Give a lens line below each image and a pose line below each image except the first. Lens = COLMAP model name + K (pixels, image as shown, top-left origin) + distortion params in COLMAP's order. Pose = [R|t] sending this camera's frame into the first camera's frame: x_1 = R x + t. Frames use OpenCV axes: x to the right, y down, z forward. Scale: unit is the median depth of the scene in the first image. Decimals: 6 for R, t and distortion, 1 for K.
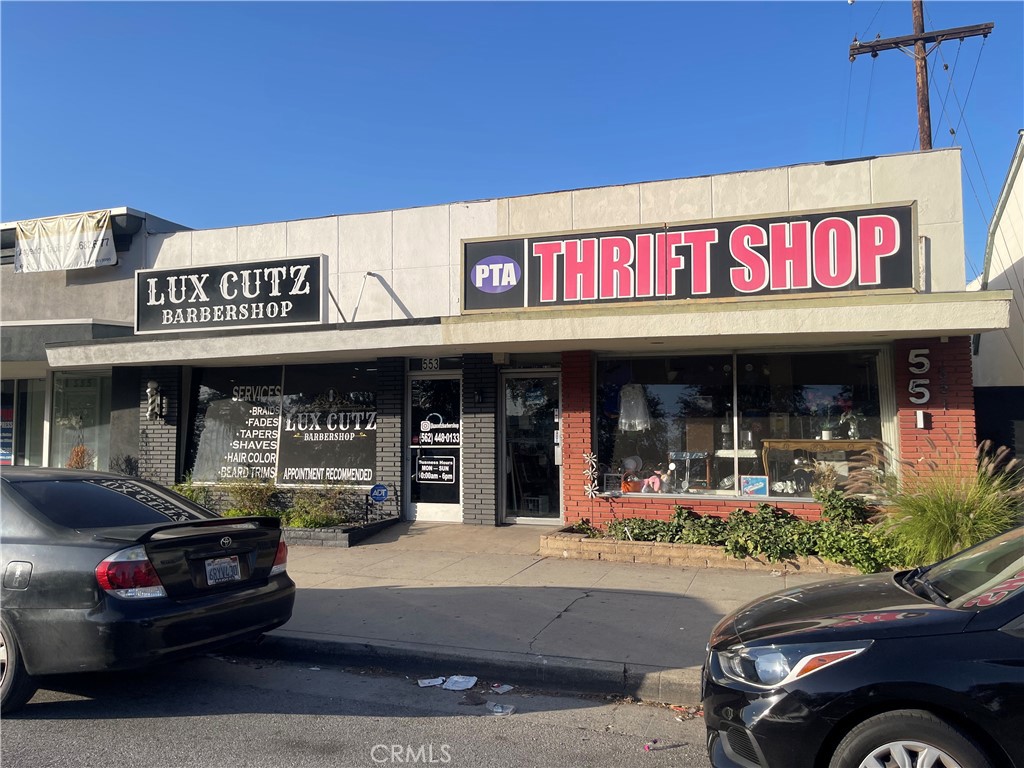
lens RADIAL K [[763.0, 0, 512.0], [0, 763.0, 384.0], [0, 0, 1]] dist [0.073498, -0.089384]
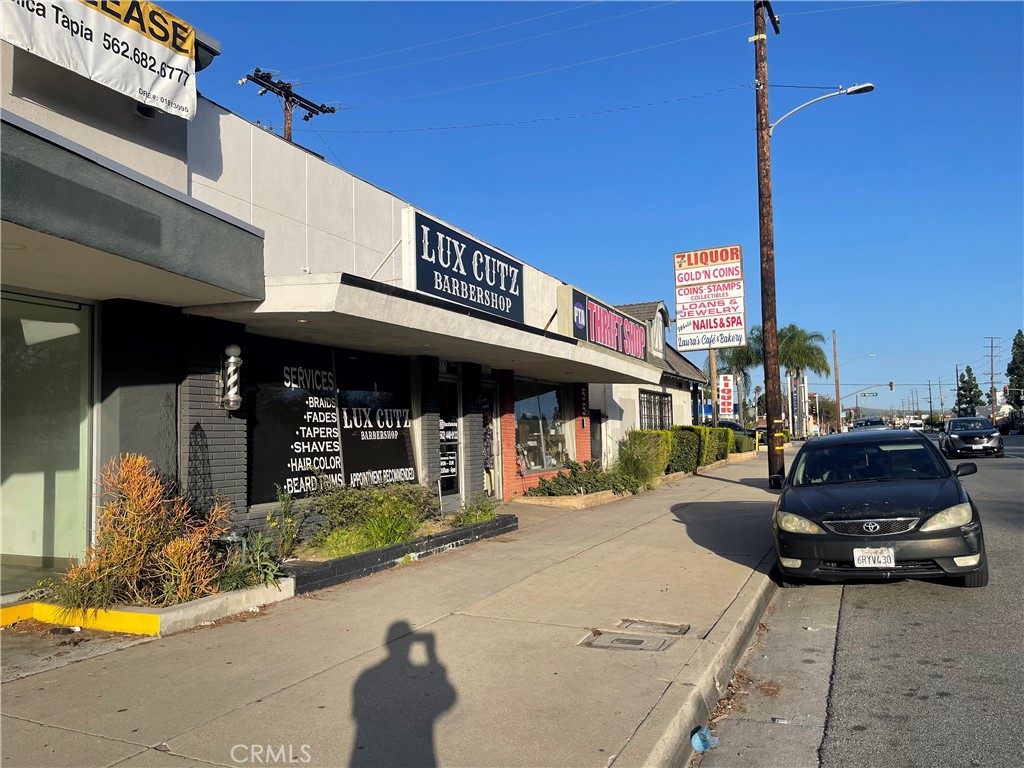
lens RADIAL K [[763.0, 0, 512.0], [0, 763.0, 384.0], [0, 0, 1]] dist [0.073498, -0.089384]
pose [[0.077479, 0.071746, 0.994409, -1.299952], [-0.028641, 0.997156, -0.069712, 0.078398], [-0.996583, -0.023080, 0.079313, 0.908181]]
